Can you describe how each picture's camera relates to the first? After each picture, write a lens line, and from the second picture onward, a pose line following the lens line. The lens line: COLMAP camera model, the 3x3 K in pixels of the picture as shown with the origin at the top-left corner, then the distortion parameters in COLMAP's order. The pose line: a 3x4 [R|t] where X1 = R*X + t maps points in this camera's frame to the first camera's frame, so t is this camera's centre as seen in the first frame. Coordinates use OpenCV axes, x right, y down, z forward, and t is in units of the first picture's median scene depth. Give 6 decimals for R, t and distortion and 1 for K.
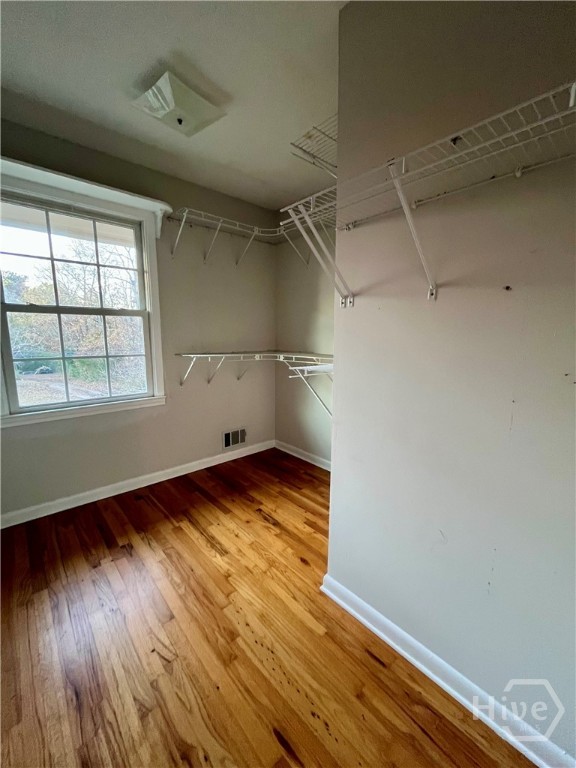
lens RADIAL K [[314.5, 0, 288.0], [0, 314.5, 384.0], [0, 0, 1]] dist [0.000294, 0.000055]
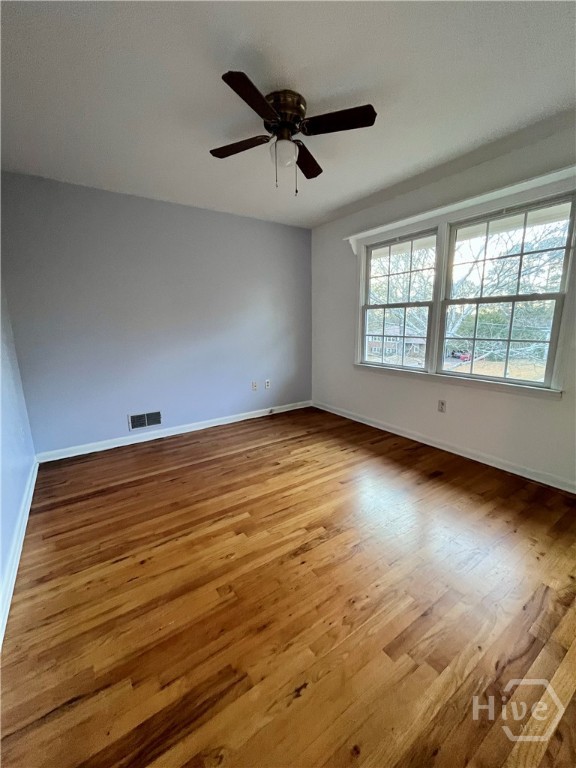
lens RADIAL K [[314.5, 0, 288.0], [0, 314.5, 384.0], [0, 0, 1]] dist [0.000294, 0.000055]
pose [[-0.124741, 0.191769, -0.973481, 0.813483], [-0.137484, 0.968338, 0.208373, -0.091228], [0.982618, 0.159831, -0.094427, 0.579608]]
